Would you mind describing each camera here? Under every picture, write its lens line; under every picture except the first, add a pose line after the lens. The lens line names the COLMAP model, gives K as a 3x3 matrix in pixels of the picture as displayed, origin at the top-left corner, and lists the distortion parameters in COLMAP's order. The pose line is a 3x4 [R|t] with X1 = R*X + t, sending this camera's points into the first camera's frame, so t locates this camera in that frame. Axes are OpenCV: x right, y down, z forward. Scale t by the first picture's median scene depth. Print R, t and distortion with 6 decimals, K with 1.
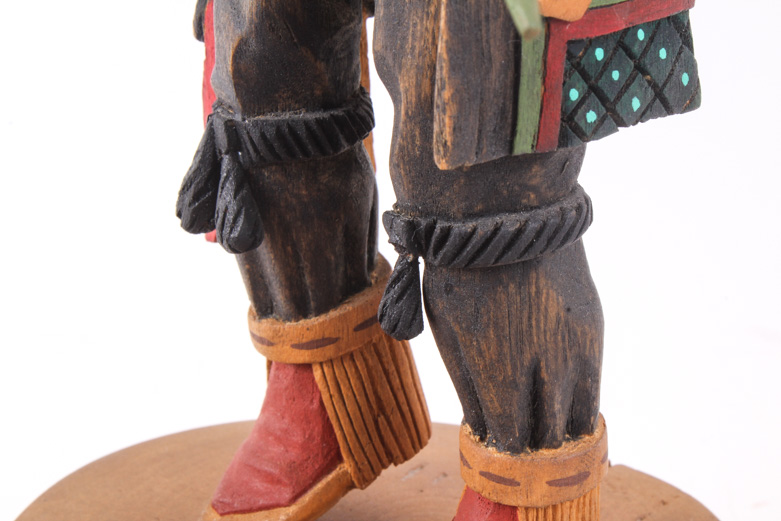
lens RADIAL K [[1789.0, 0, 394.0], [0, 1789.0, 261.8], [0, 0, 1]] dist [0.057285, 0.000000]
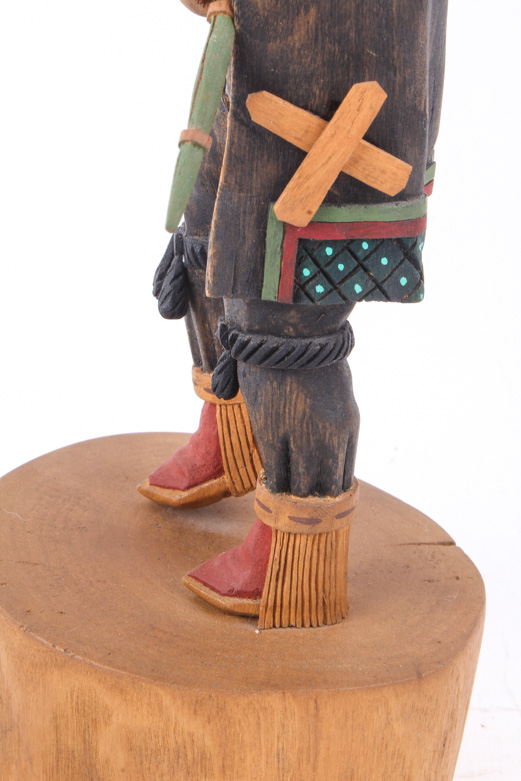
lens RADIAL K [[1789.0, 0, 253.6], [0, 1789.0, 392.3], [0, 0, 1]] dist [0.057285, 0.000000]
pose [[0.882169, 0.274692, -0.382522, 0.635171], [-0.256790, 0.961463, 0.098226, -0.124081], [0.394762, 0.011576, 0.918711, -0.420039]]
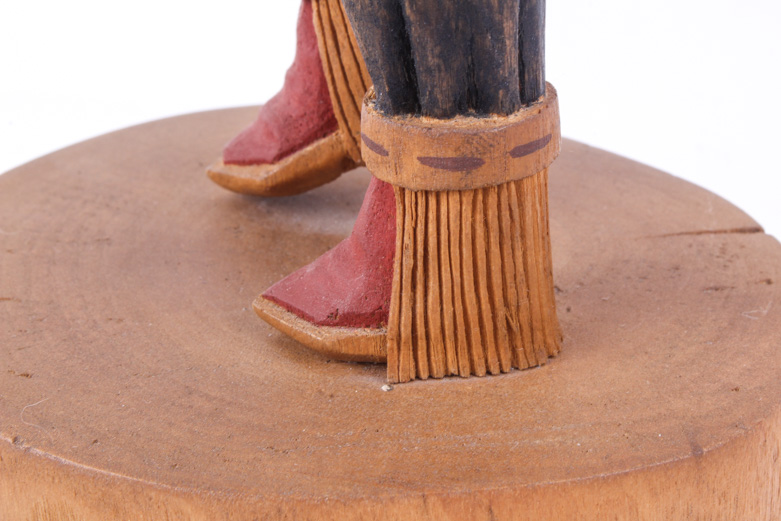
lens RADIAL K [[1789.0, 0, 397.4], [0, 1789.0, 230.1], [0, 0, 1]] dist [0.057285, 0.000000]
pose [[0.850519, 0.209610, -0.482370, 0.481490], [-0.178726, 0.977759, 0.109746, 0.072503], [0.494646, -0.007129, 0.869065, 0.327643]]
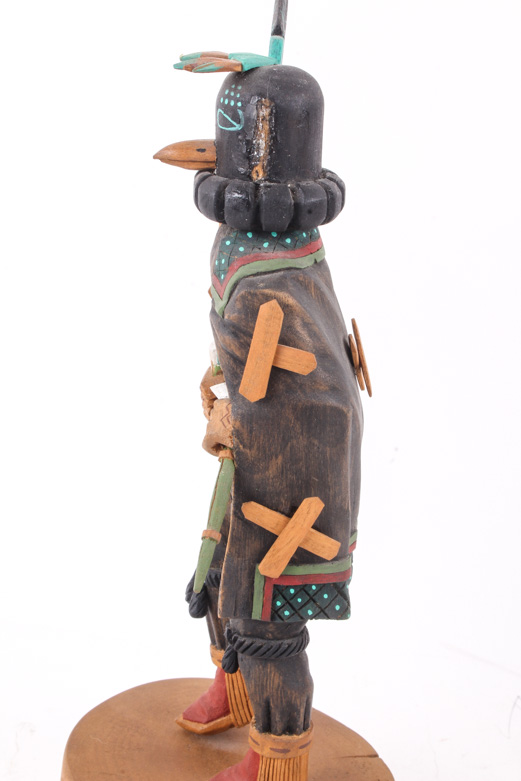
lens RADIAL K [[1388.2, 0, 260.7], [0, 1388.2, 393.1], [0, 0, 1]] dist [-0.002663, 0.000000]
pose [[0.883122, 0.224394, -0.411999, 0.774614], [-0.253165, 0.967294, -0.015826, -0.323505], [0.394972, 0.118280, 0.911047, -0.812619]]
